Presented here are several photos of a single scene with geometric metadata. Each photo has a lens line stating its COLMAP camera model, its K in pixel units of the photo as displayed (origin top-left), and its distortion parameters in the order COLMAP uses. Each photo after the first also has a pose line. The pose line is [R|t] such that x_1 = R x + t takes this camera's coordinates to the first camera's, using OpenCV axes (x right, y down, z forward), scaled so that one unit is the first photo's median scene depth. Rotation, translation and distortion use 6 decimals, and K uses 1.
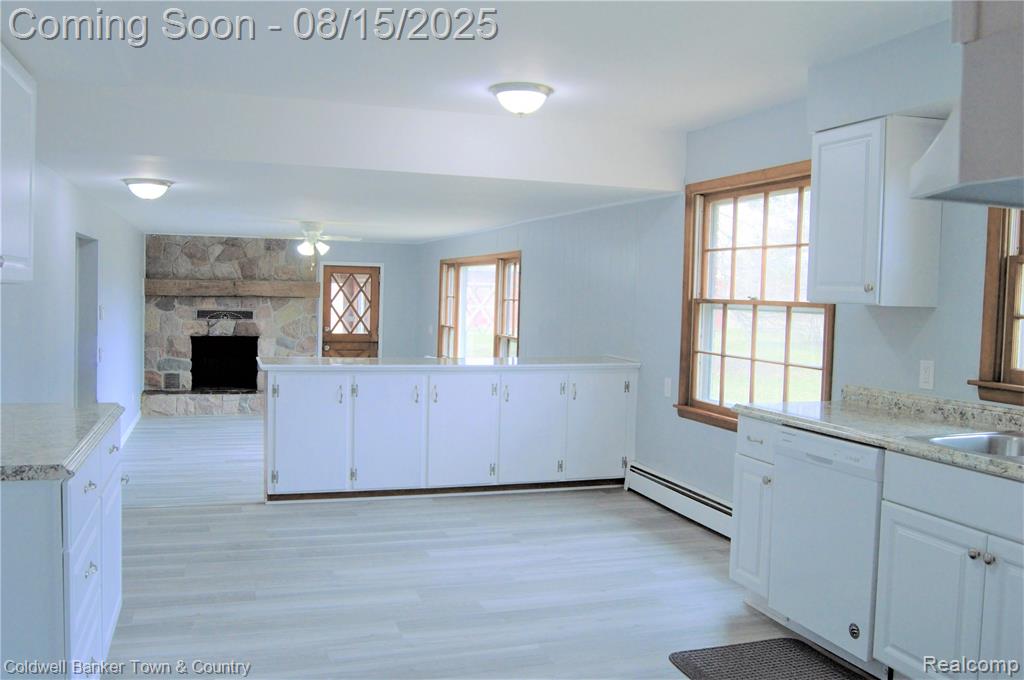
lens RADIAL K [[814.3, 0, 512.0], [0, 814.3, 340.0], [0, 0, 1]] dist [-0.090895, 0.038355]
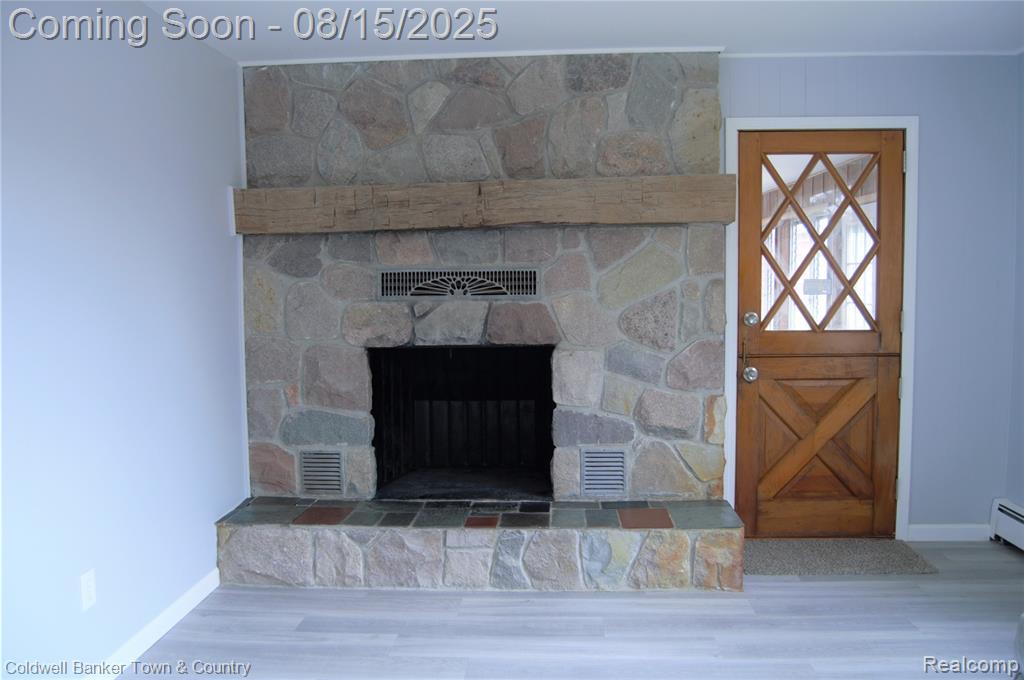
lens RADIAL K [[814.3, 0, 512.0], [0, 814.3, 340.0], [0, 0, 1]] dist [-0.090895, 0.038355]
pose [[0.918322, -0.009176, -0.395728, -0.198456], [0.017893, 0.999672, 0.018342, -0.013216], [0.395430, -0.023924, 0.918185, 0.691200]]
